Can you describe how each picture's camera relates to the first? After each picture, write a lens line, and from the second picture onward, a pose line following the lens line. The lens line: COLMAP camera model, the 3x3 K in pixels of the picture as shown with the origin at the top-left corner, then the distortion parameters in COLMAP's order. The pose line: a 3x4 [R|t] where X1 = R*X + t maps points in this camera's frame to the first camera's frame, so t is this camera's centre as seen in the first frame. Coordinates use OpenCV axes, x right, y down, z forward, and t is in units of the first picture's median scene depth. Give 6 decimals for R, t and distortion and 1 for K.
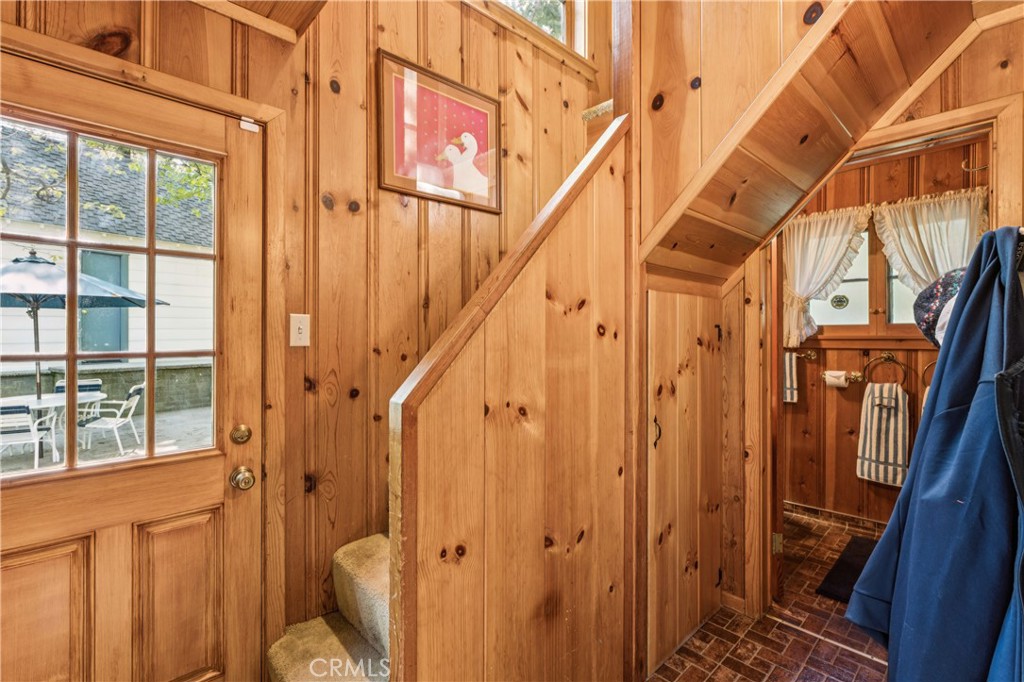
lens RADIAL K [[463.7, 0, 515.4], [0, 463.7, 336.6], [0, 0, 1]] dist [-0.004183, -0.000621]
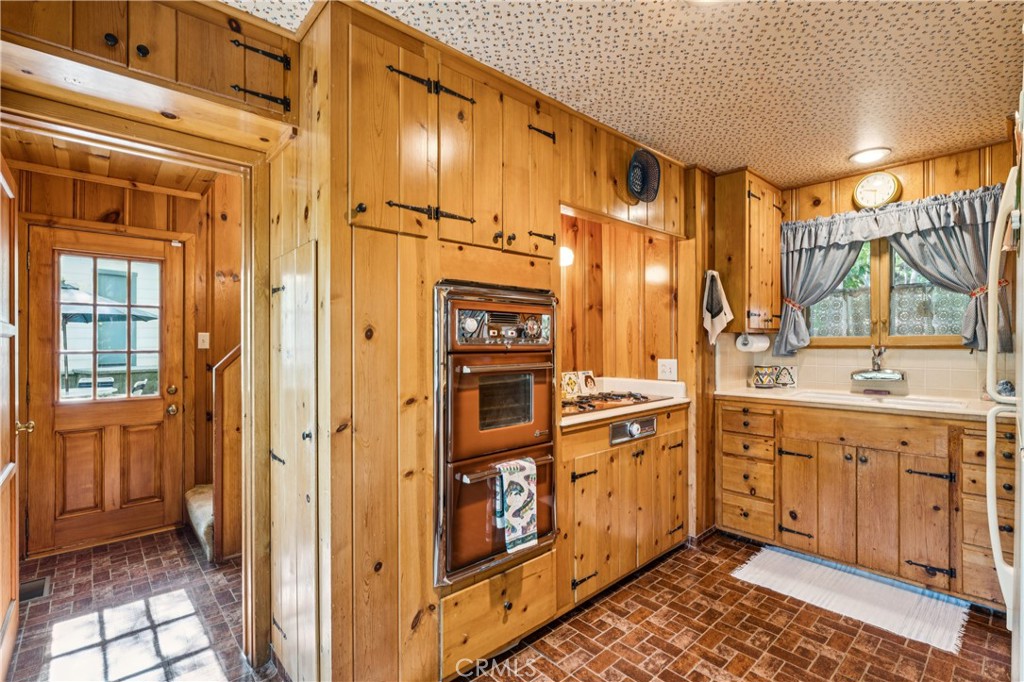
lens RADIAL K [[463.7, 0, 509.2], [0, 463.7, 341.4], [0, 0, 1]] dist [-0.004183, -0.000621]
pose [[0.999635, -0.003071, -0.026827, 0.992351], [0.002978, 0.999989, -0.003535, 0.000688], [0.026837, 0.003453, 0.999634, -1.061124]]
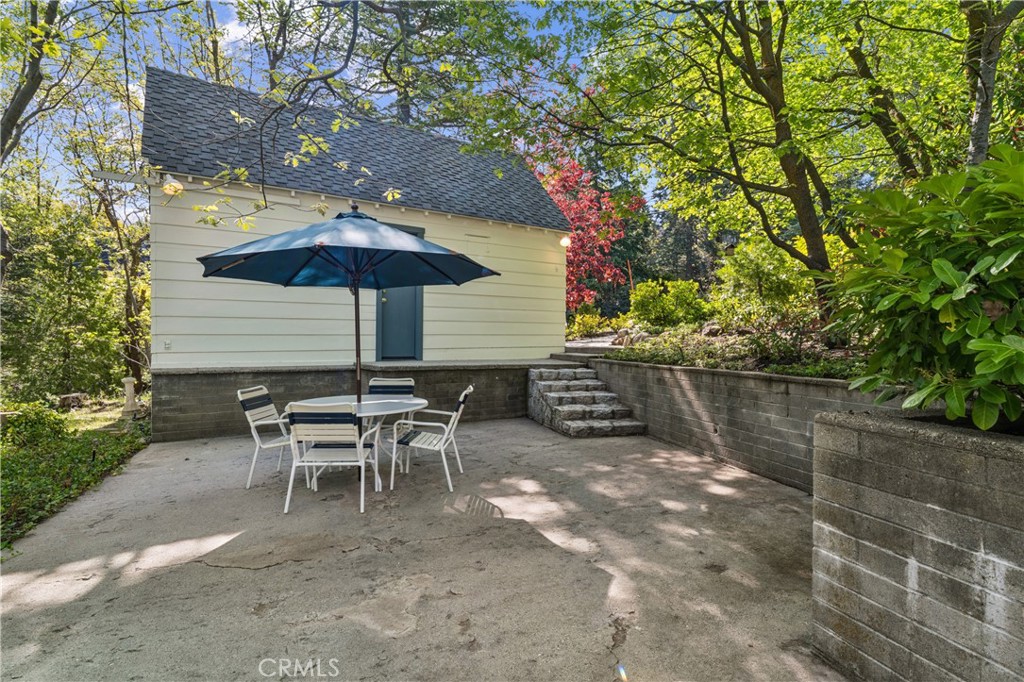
lens RADIAL K [[533.4, 0, 511.0], [0, 533.4, 341.6], [0, 0, 1]] dist [-0.001197, -0.000032]
pose [[0.892353, 0.006907, -0.451285, -1.510959], [-0.009109, 0.999955, -0.002707, 0.132641], [0.451246, 0.006526, 0.892376, 1.210005]]
